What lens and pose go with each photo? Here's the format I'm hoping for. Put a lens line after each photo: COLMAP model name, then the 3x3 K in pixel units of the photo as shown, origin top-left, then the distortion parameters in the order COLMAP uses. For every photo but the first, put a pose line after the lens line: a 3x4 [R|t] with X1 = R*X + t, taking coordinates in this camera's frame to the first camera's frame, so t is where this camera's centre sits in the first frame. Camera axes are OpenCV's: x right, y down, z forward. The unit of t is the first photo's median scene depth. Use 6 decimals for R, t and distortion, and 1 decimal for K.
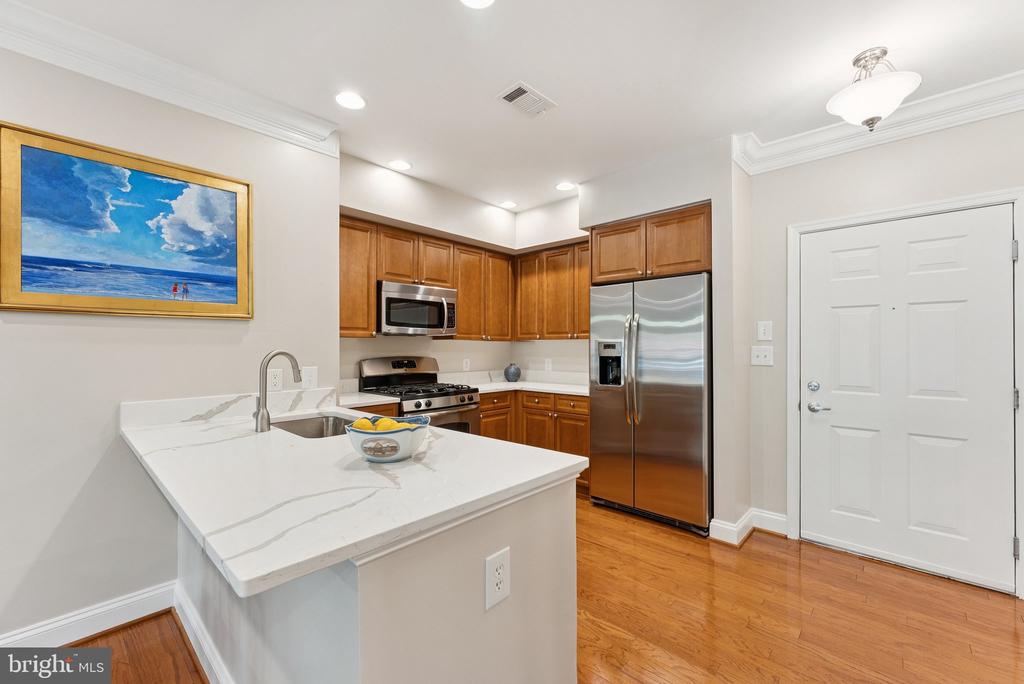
lens RADIAL K [[414.0, 0, 508.3], [0, 414.0, 342.5], [0, 0, 1]] dist [0.001235, 0.000016]
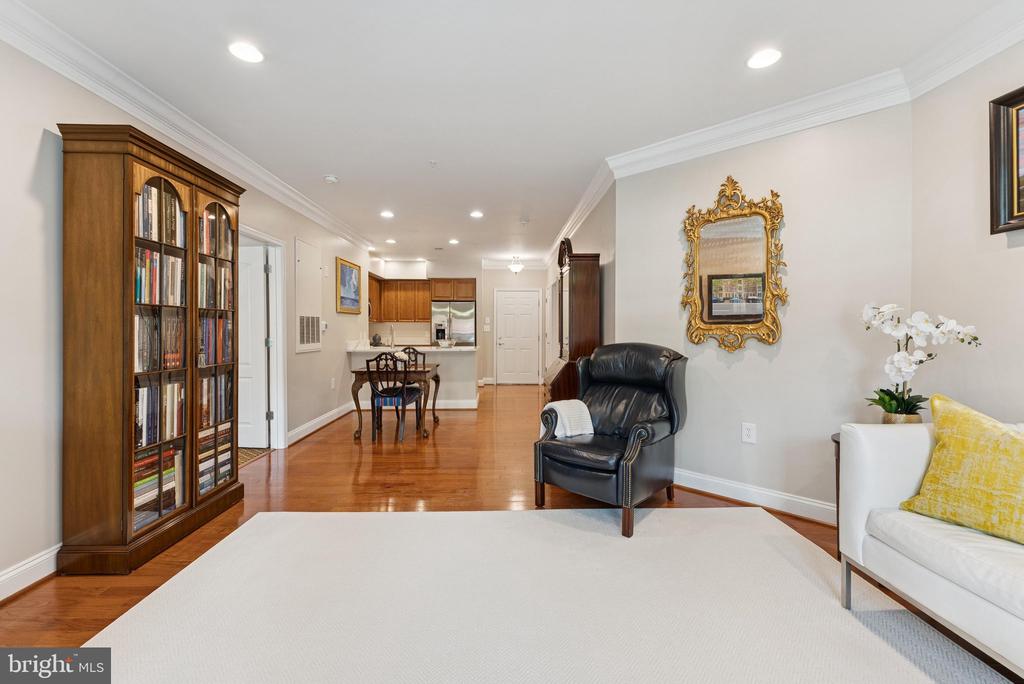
lens RADIAL K [[446.9, 0, 511.7], [0, 446.9, 332.8], [0, 0, 1]] dist [-0.001341, -0.000028]
pose [[0.716248, -0.003184, 0.697838, -1.424002], [-0.008934, 0.999866, 0.013732, 0.013773], [-0.697788, -0.016070, 0.716124, -1.367241]]
